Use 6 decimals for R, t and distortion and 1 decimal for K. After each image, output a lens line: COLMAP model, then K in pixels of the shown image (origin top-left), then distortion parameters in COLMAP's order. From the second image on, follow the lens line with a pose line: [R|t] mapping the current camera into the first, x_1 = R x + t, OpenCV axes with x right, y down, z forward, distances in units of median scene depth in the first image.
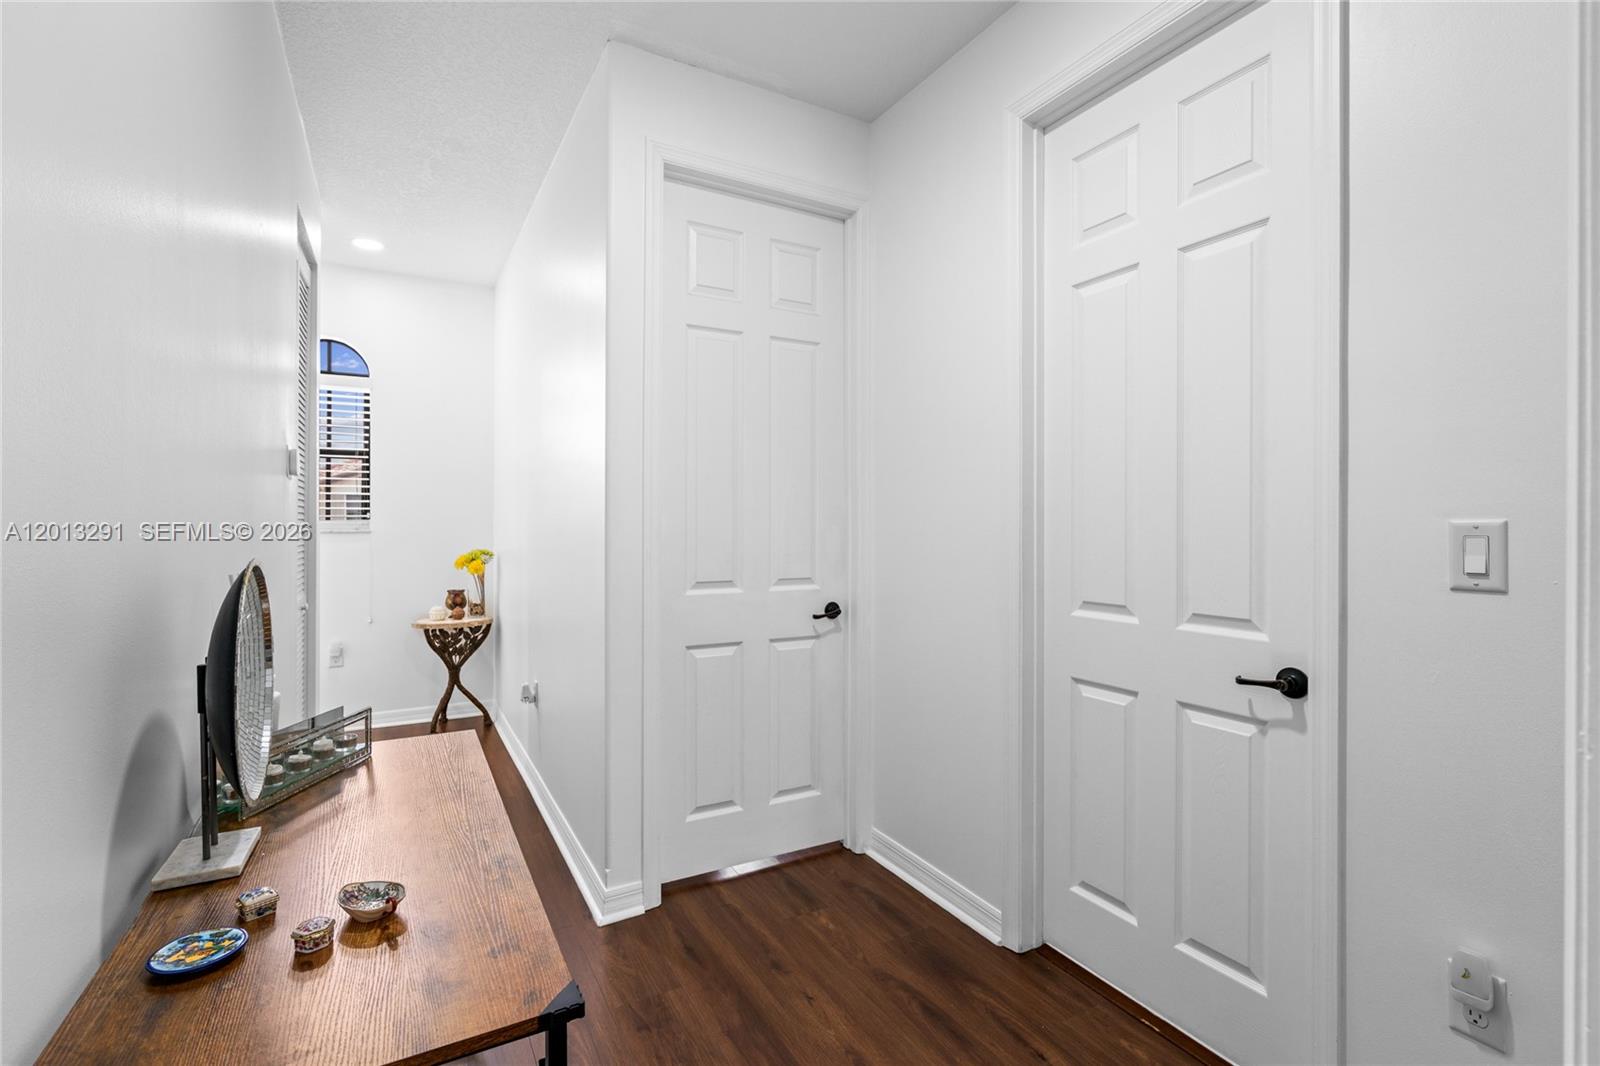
lens RADIAL K [[727.7, 0, 800.0], [0, 727.7, 533.0], [0, 0, 1]] dist [-0.002742, 0.000980]
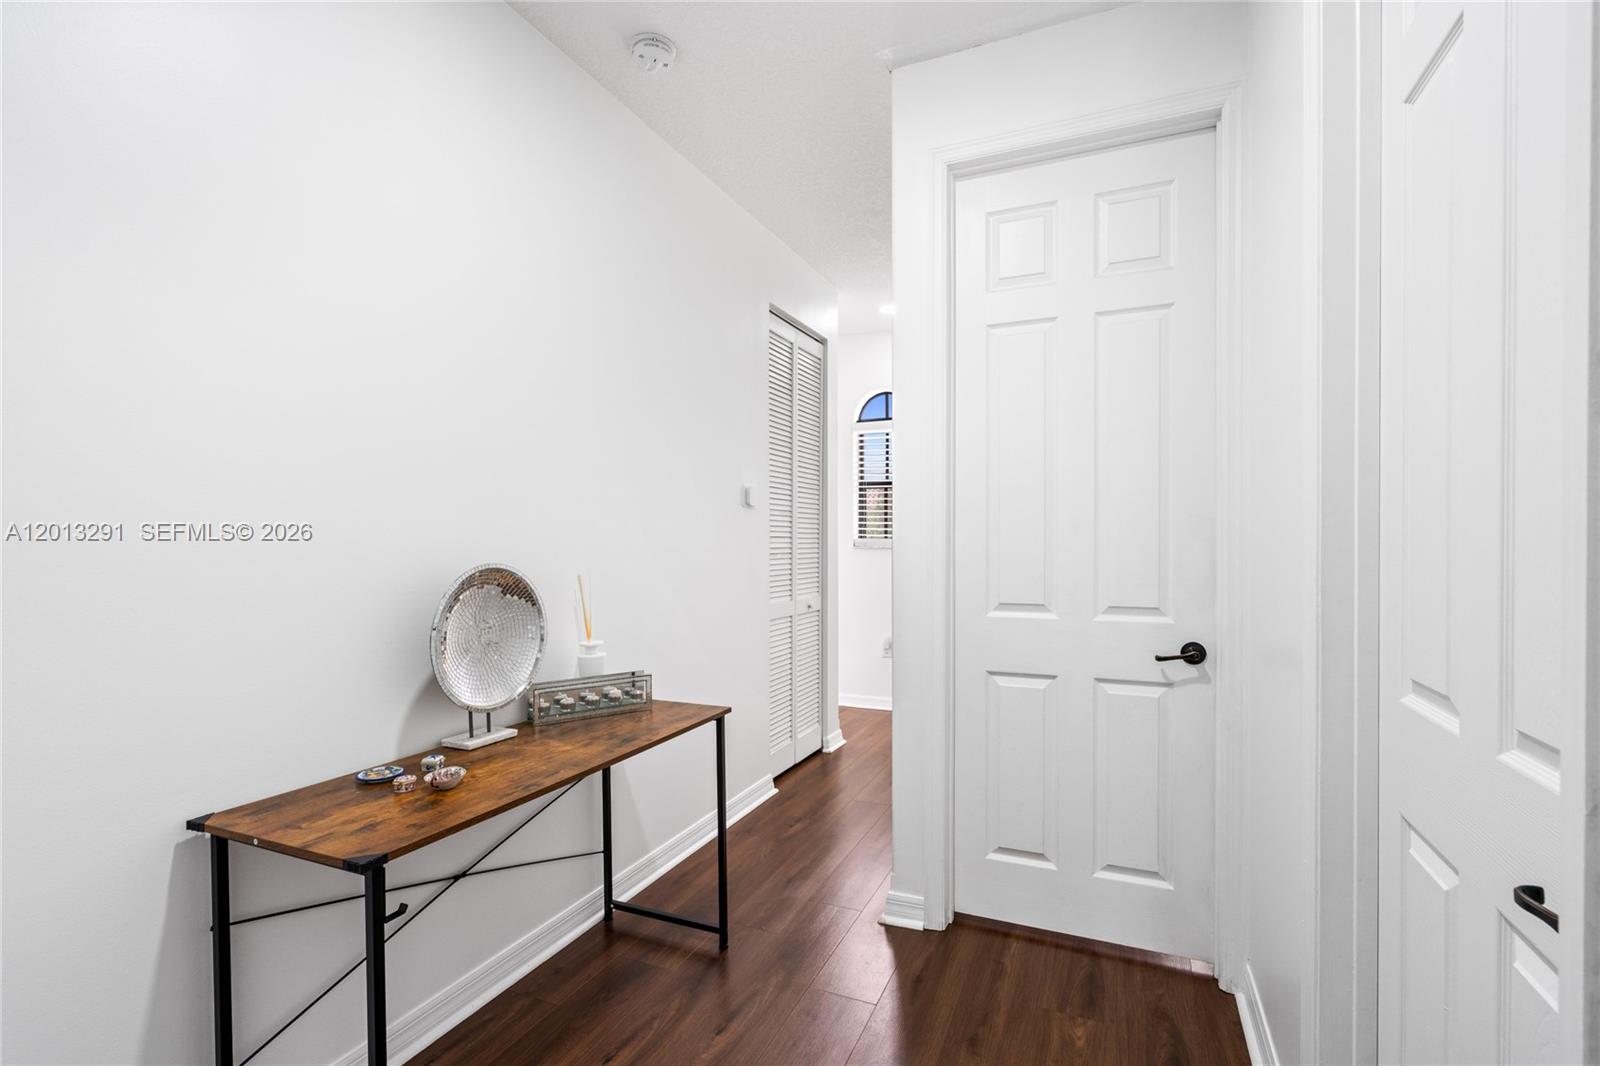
lens RADIAL K [[727.8, 0, 819.4], [0, 727.8, 554.0], [0, 0, 1]] dist [0.007649, 0.000503]
pose [[0.614425, 0.010206, -0.788909, 0.421808], [-0.005314, 0.999947, 0.008797, -0.001449], [0.788957, -0.001213, 0.614447, 0.239299]]
